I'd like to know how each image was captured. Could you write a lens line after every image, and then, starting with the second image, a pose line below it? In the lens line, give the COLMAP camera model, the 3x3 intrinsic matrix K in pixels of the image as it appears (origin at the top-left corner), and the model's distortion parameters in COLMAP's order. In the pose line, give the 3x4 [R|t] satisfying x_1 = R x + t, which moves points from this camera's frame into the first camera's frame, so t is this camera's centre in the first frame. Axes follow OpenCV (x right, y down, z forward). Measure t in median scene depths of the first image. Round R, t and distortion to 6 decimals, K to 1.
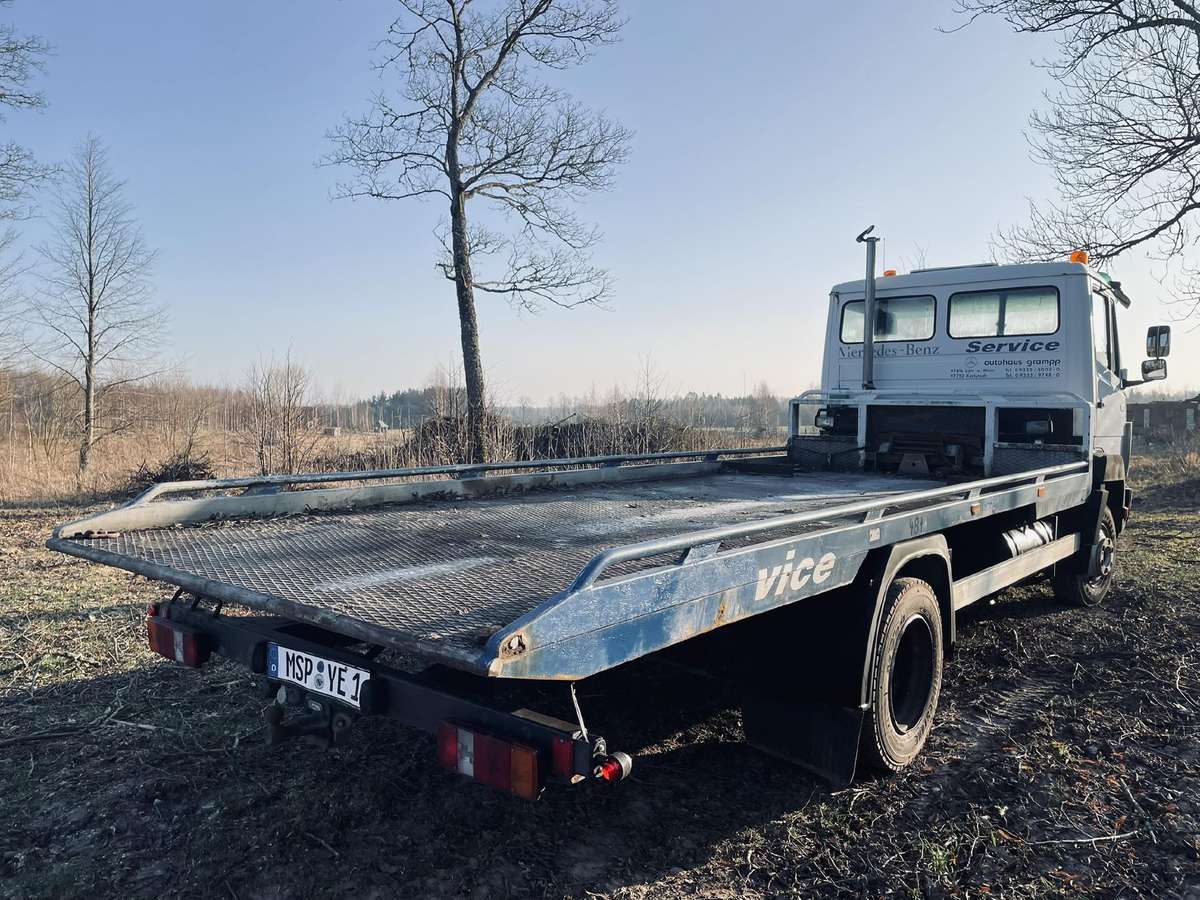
lens RADIAL K [[903.0, 0, 613.5], [0, 903.0, 427.0], [0, 0, 1]] dist [0.098950, -0.119000]
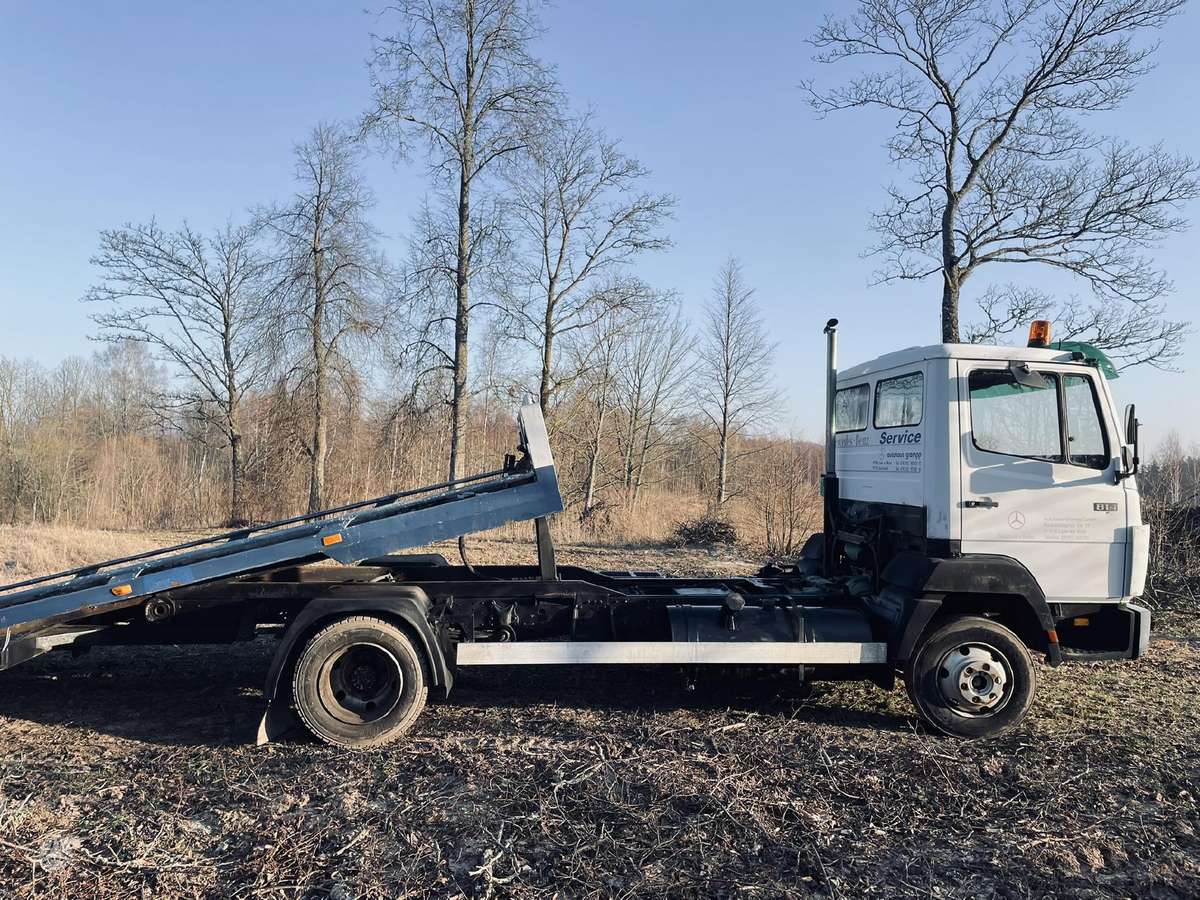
lens RADIAL K [[899.8, 0, 605.2], [0, 899.8, 428.4], [0, 0, 1]] dist [0.093592, -0.119487]
pose [[0.712877, -0.015161, -0.701125, 0.227562], [-0.036119, 0.997646, -0.058297, -0.008541], [0.700358, 0.066882, 0.710651, 0.034366]]
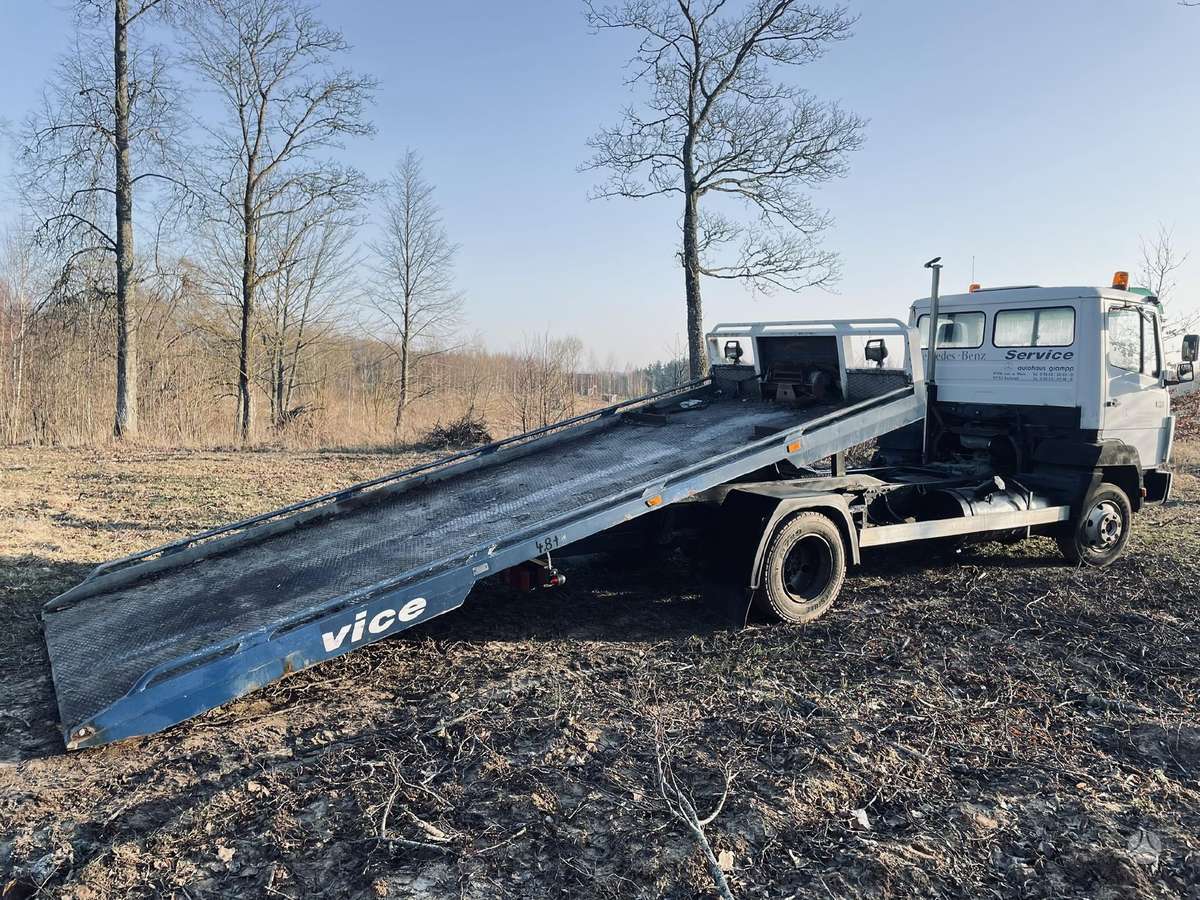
lens RADIAL K [[899.8, 0, 605.2], [0, 899.8, 428.4], [0, 0, 1]] dist [0.093592, -0.119487]
pose [[0.953376, 0.036669, -0.299550, 0.065237], [-0.026205, 0.998900, 0.038874, -0.005634], [0.300646, -0.029212, 0.953288, -0.093751]]
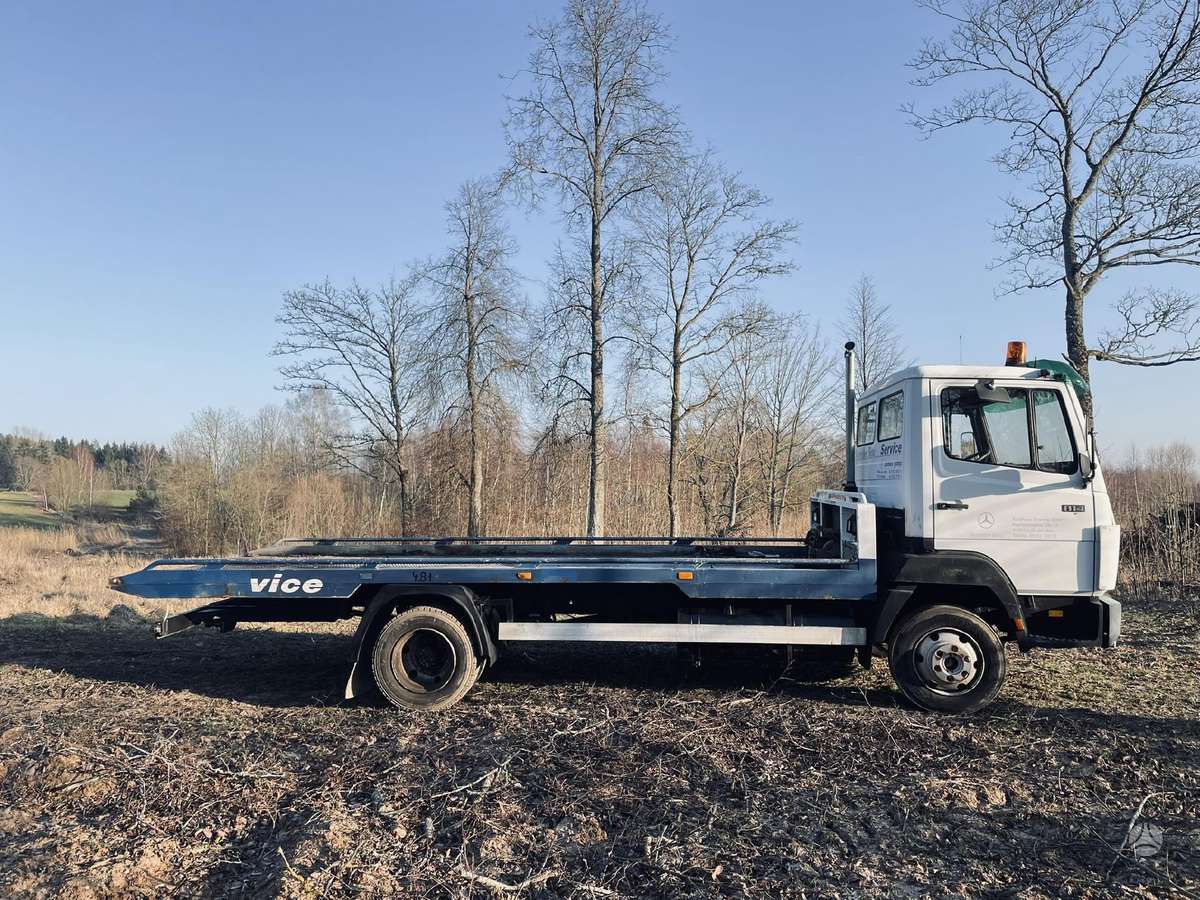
lens RADIAL K [[903.0, 0, 613.5], [0, 903.0, 427.0], [0, 0, 1]] dist [0.098950, -0.119000]
pose [[0.583510, -0.063894, -0.809589, 0.294370], [-0.008629, 0.996356, -0.084853, -0.005862], [0.812060, 0.056498, 0.580832, 0.032114]]
